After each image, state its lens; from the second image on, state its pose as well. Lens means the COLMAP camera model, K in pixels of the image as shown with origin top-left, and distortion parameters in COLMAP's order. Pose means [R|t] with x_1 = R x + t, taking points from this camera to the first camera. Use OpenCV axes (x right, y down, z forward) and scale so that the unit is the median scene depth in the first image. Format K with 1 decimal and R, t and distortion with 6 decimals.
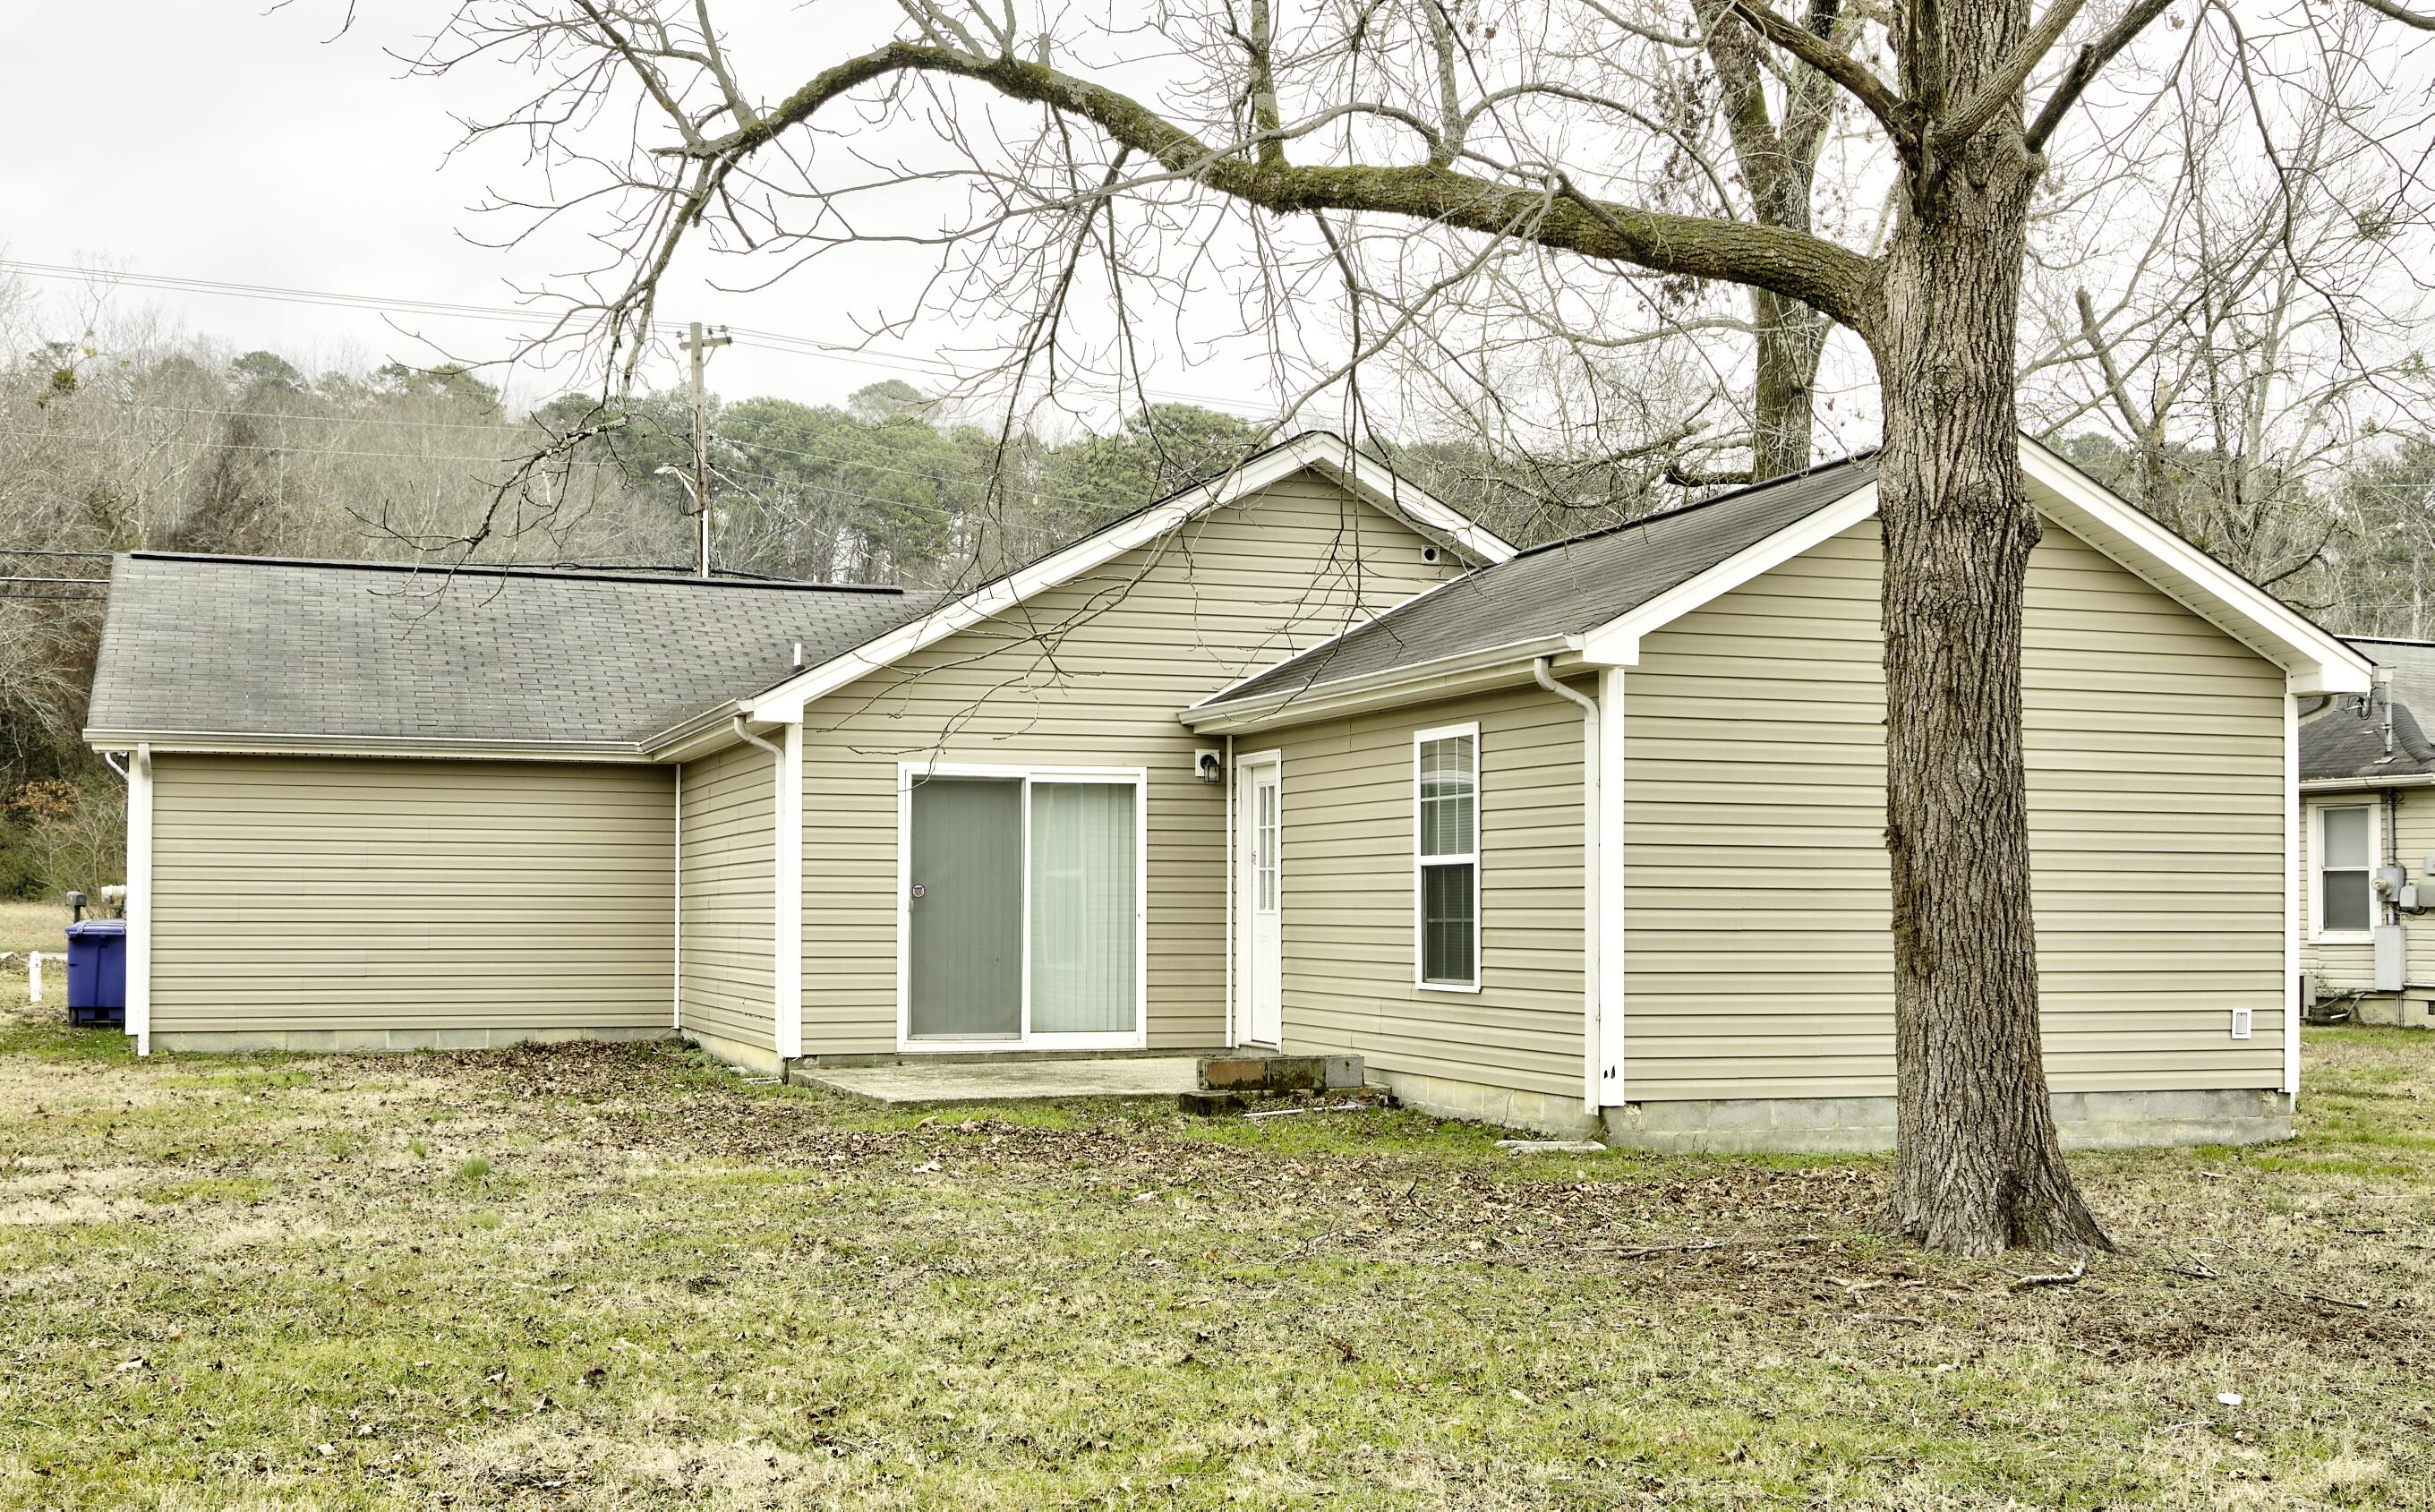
lens RADIAL K [[2784.5, 0, 1218.2], [0, 2784.5, 757.4], [0, 0, 1]] dist [-0.005740, 0.000000]
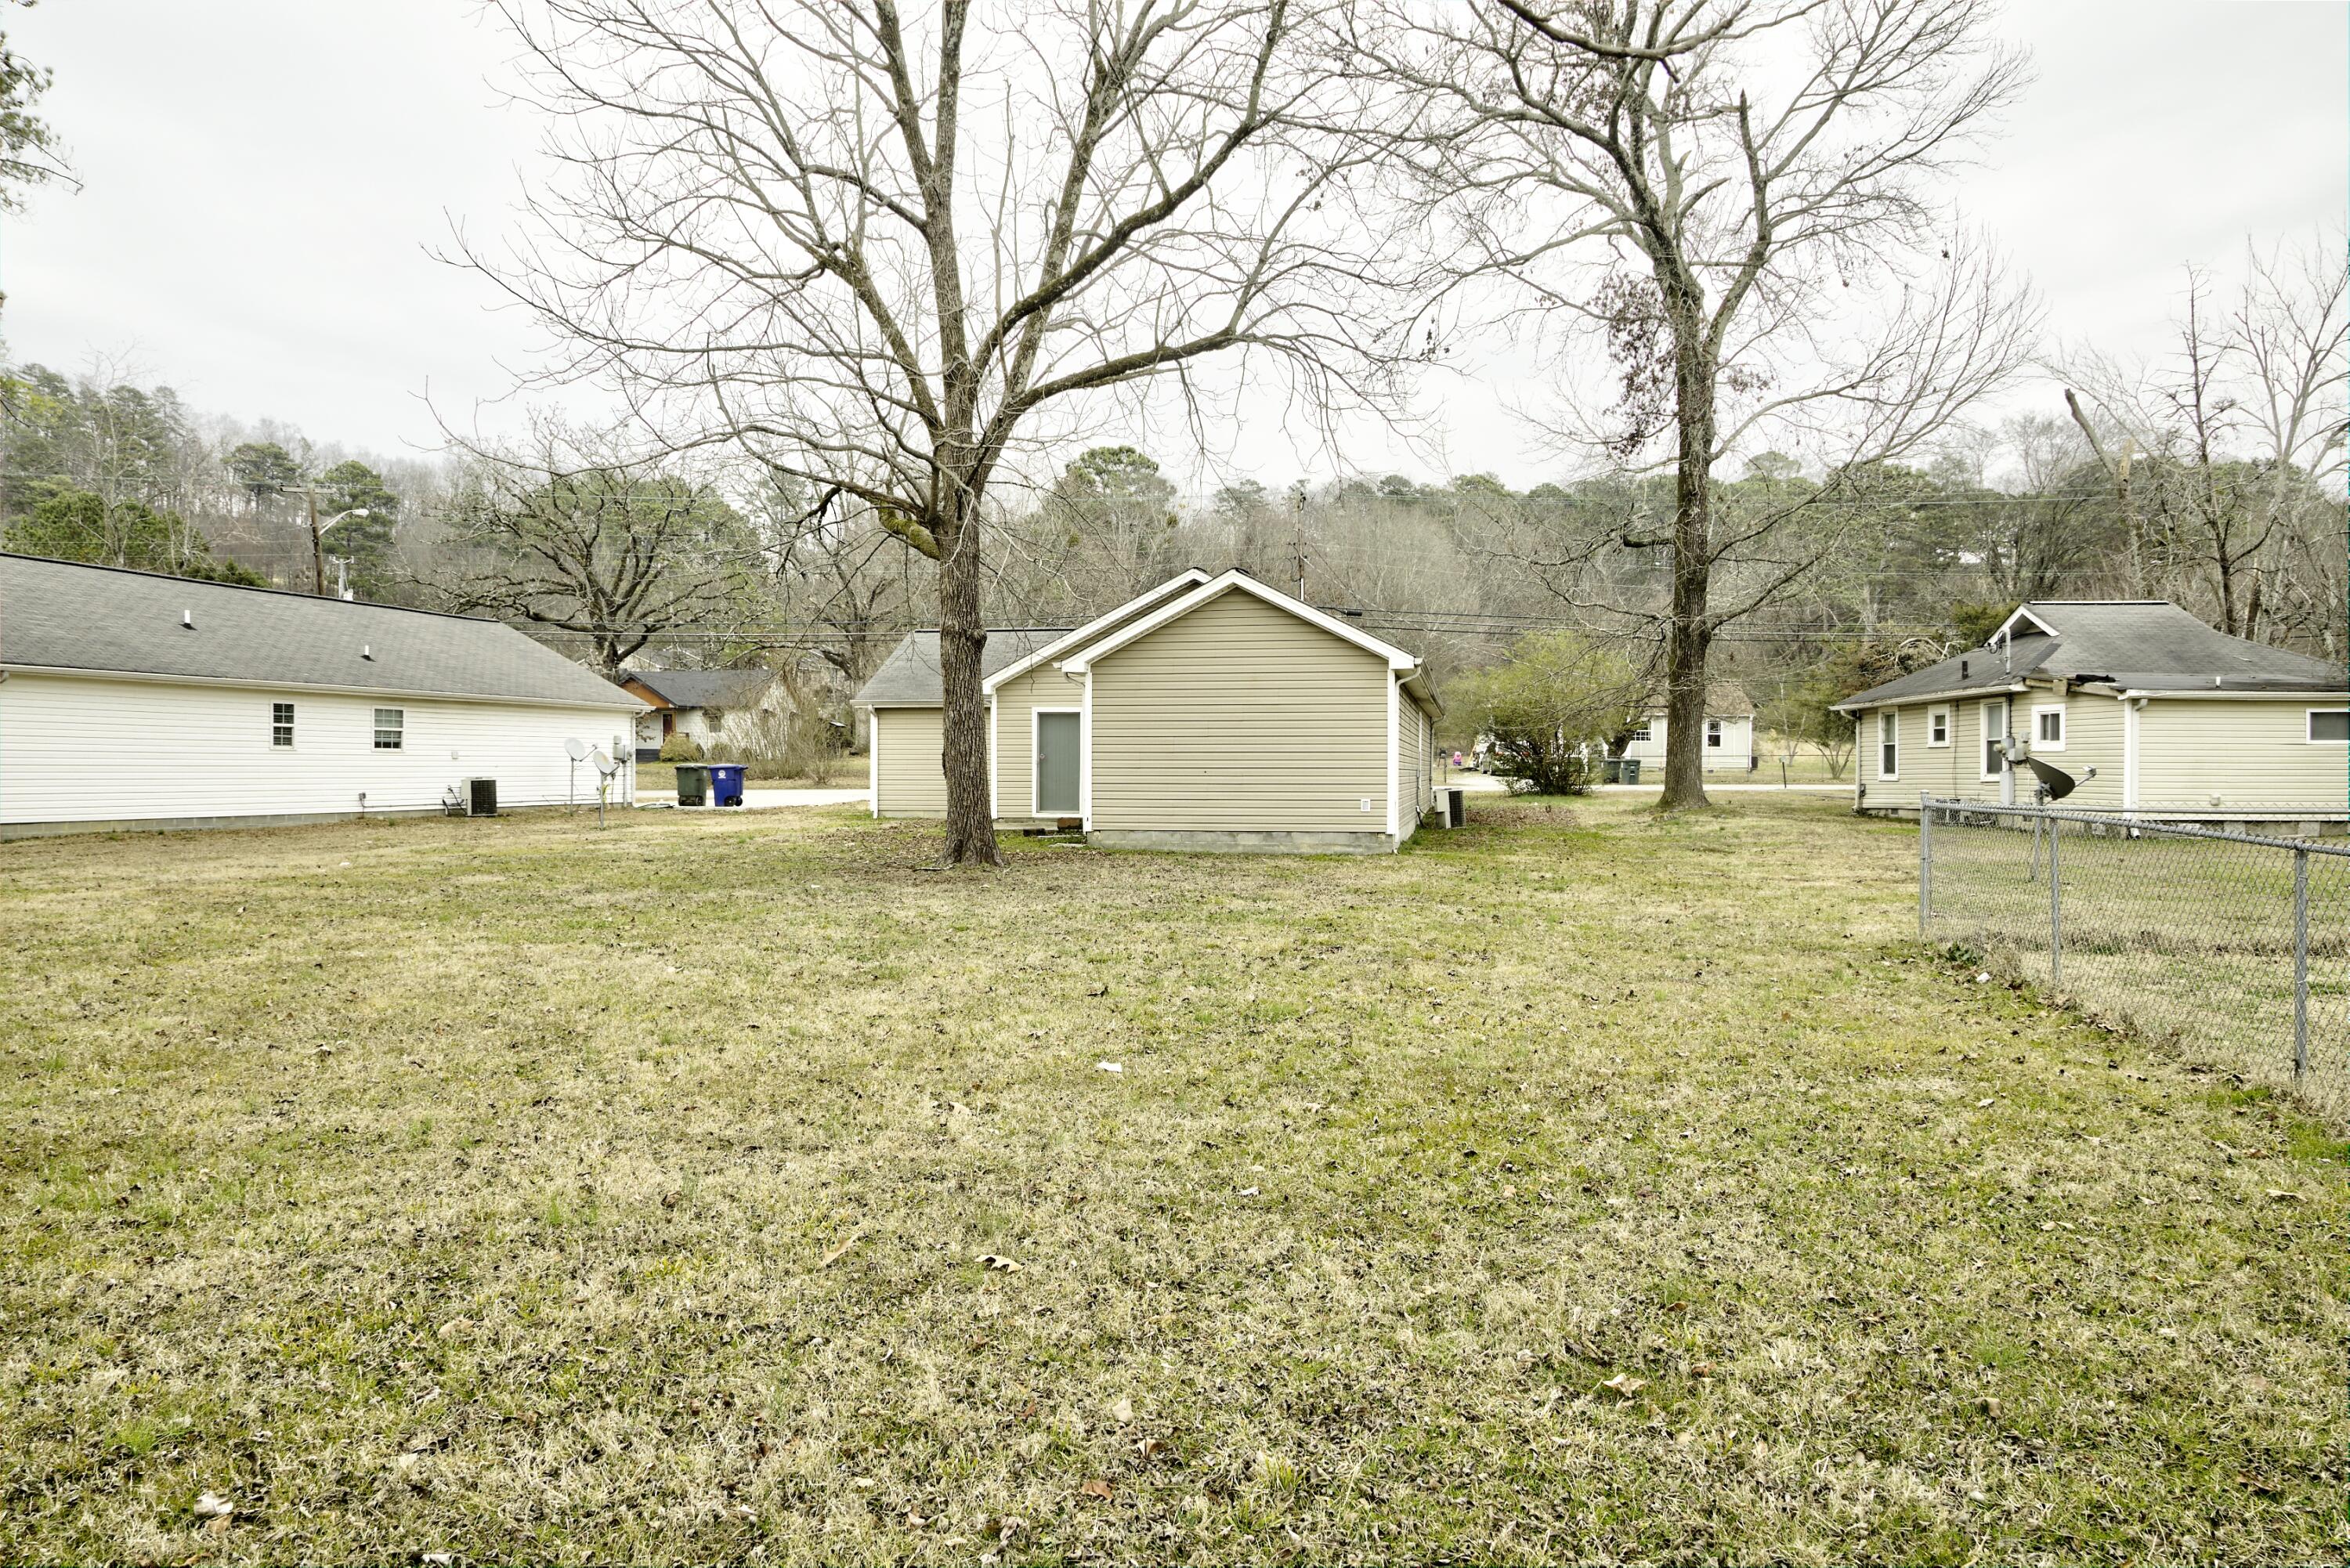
lens RADIAL K [[1626.0, 0, 1175.9], [0, 1626.0, 781.4], [0, 0, 1]] dist [0.006376, -0.007750]
pose [[0.860369, 0.001623, -0.509668, 0.787019], [0.028744, 0.998249, 0.051702, -0.004197], [0.508860, -0.059133, 0.858816, -0.257762]]
